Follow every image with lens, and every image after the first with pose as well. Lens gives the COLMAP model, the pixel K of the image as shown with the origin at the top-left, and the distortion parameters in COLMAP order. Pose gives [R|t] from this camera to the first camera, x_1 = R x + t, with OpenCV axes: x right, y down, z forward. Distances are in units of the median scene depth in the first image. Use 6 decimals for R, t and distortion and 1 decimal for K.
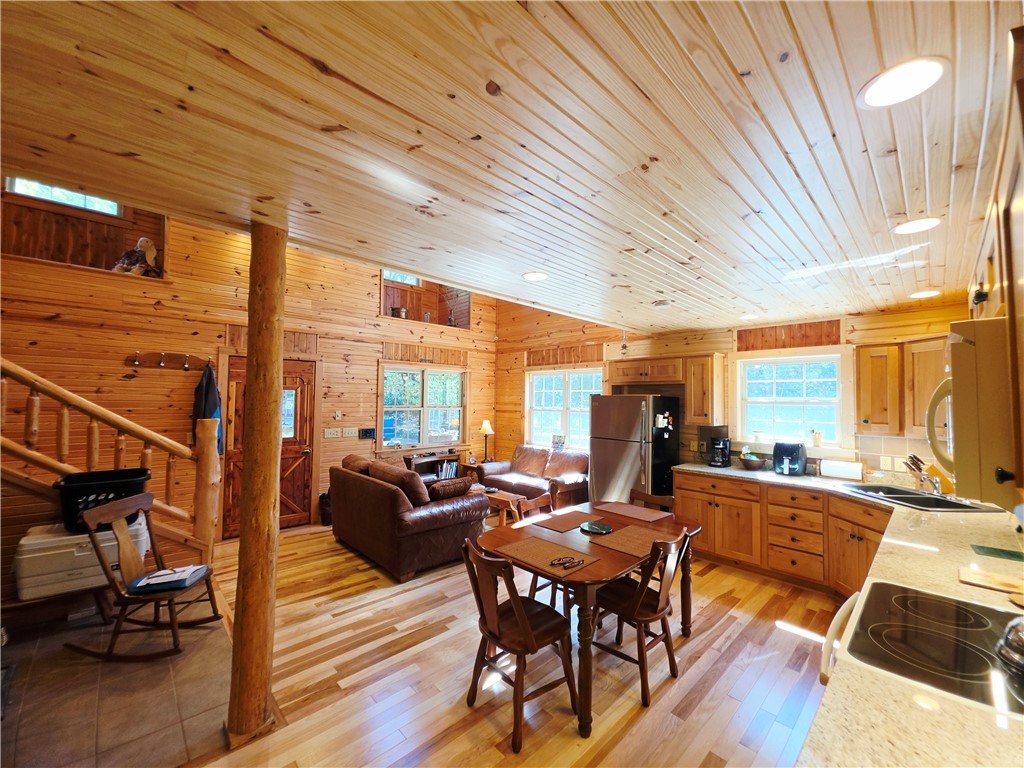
lens RADIAL K [[410.5, 0, 511.8], [0, 410.5, 384.9], [0, 0, 1]] dist [0.008435, -0.004458]
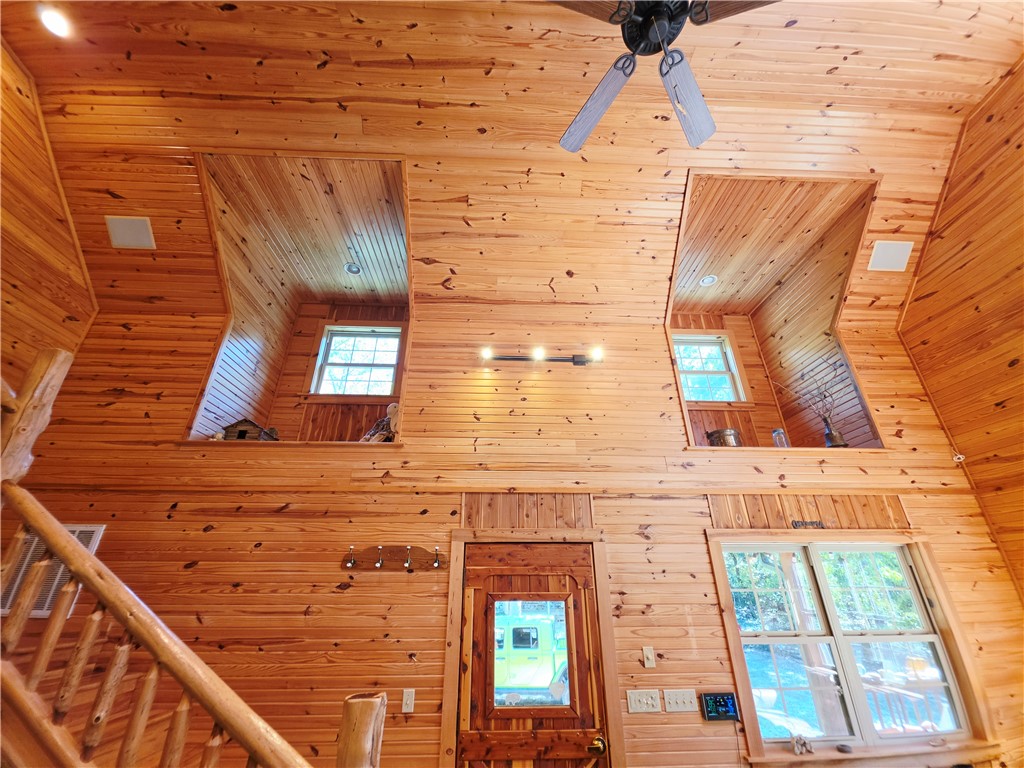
lens RADIAL K [[410.5, 0, 509.3], [0, 410.5, 385.8], [0, 0, 1]] dist [0.008435, -0.004458]
pose [[0.750839, -0.298437, -0.589217, -0.162117], [0.036368, 0.909424, -0.414278, -0.022600], [0.659484, 0.289627, 0.693684, 0.458964]]
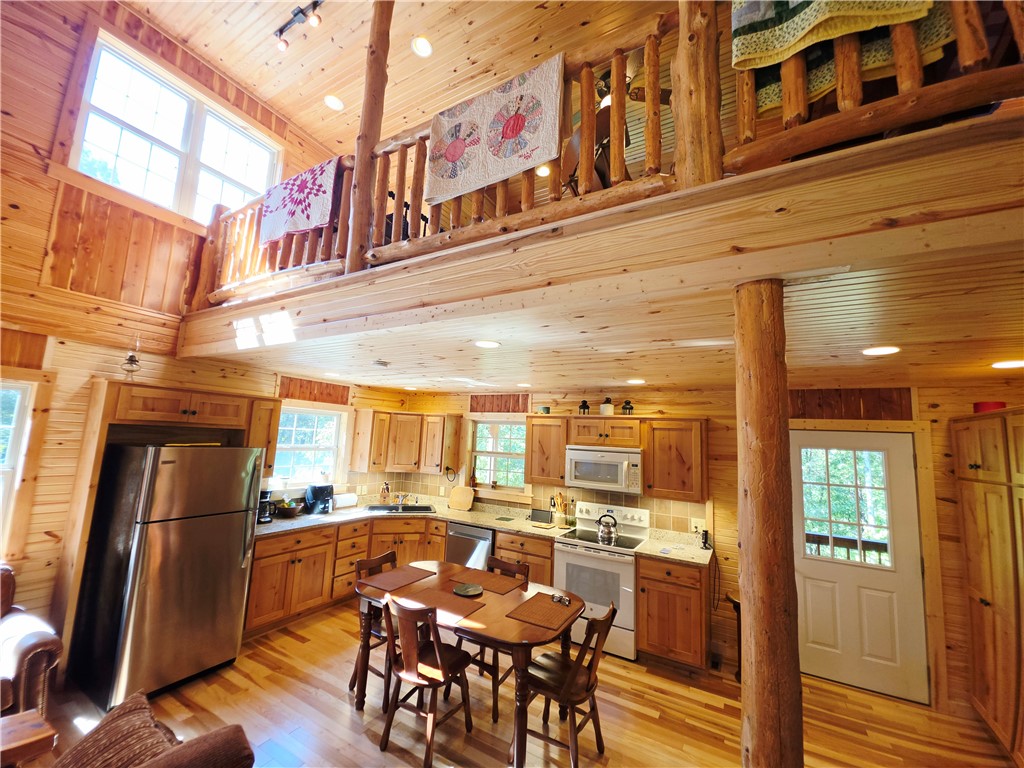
lens RADIAL K [[410.5, 0, 510.0], [0, 410.5, 387.9], [0, 0, 1]] dist [0.008435, -0.004458]
pose [[-0.283208, 0.098305, 0.954007, -1.147805], [-0.081931, 0.988616, -0.126194, -0.054254], [-0.955552, -0.113902, -0.271930, 1.583903]]
